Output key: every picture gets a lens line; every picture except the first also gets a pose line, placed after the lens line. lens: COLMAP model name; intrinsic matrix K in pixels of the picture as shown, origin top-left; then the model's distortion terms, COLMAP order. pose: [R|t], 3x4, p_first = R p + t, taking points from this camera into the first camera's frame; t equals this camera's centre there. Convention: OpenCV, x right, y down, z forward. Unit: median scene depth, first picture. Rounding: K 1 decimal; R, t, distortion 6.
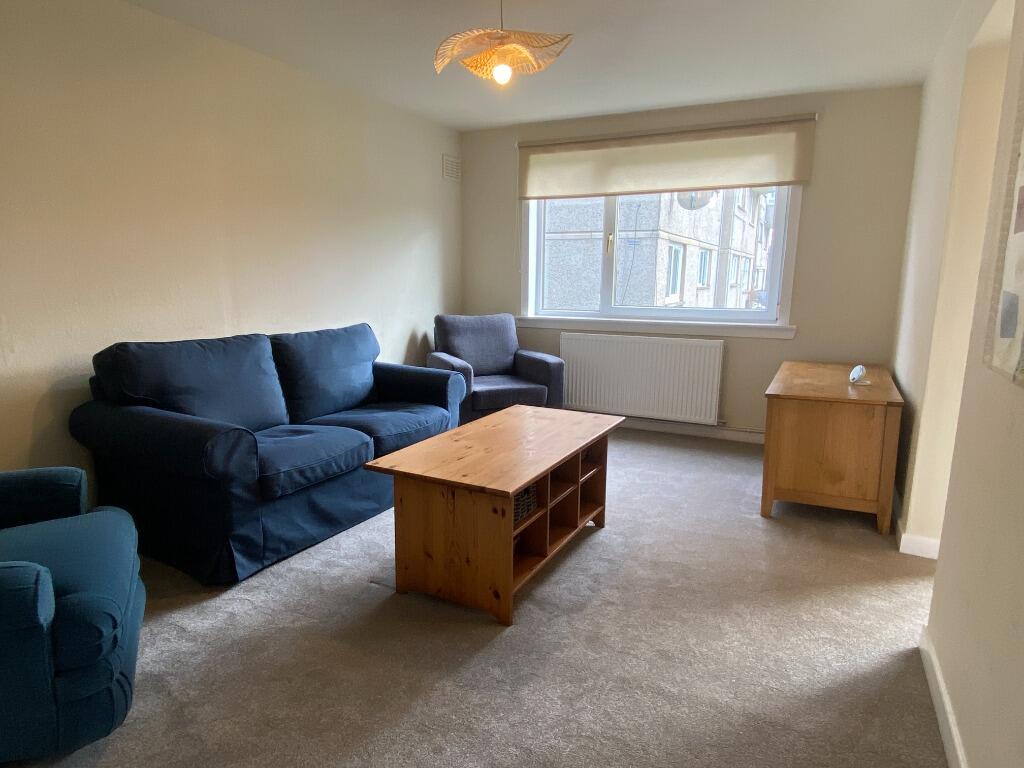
lens RADIAL K [[628.8, 0, 507.6], [0, 628.8, 385.4], [0, 0, 1]] dist [0.030313, 0.000631]
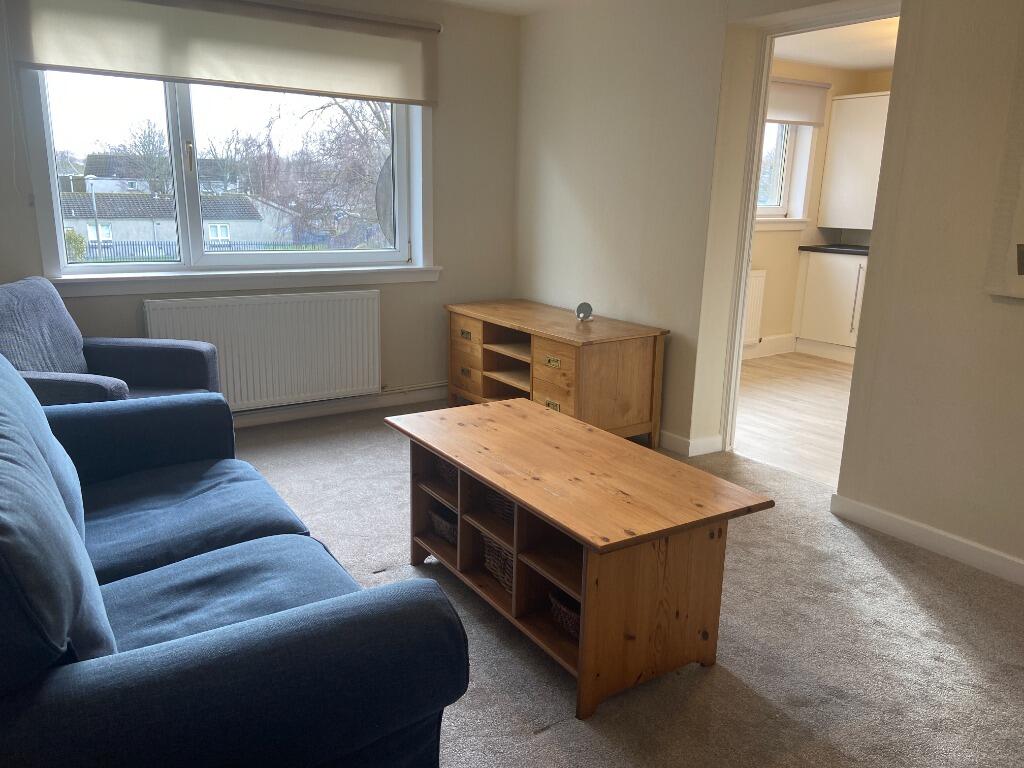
lens RADIAL K [[775.6, 0, 510.1], [0, 775.6, 383.7], [0, 0, 1]] dist [0.068878, -0.008506]
pose [[0.501241, -0.204408, 0.840818, -0.477483], [0.139994, 0.978053, 0.154315, -0.090019], [-0.853908, 0.040360, 0.518857, 0.353158]]
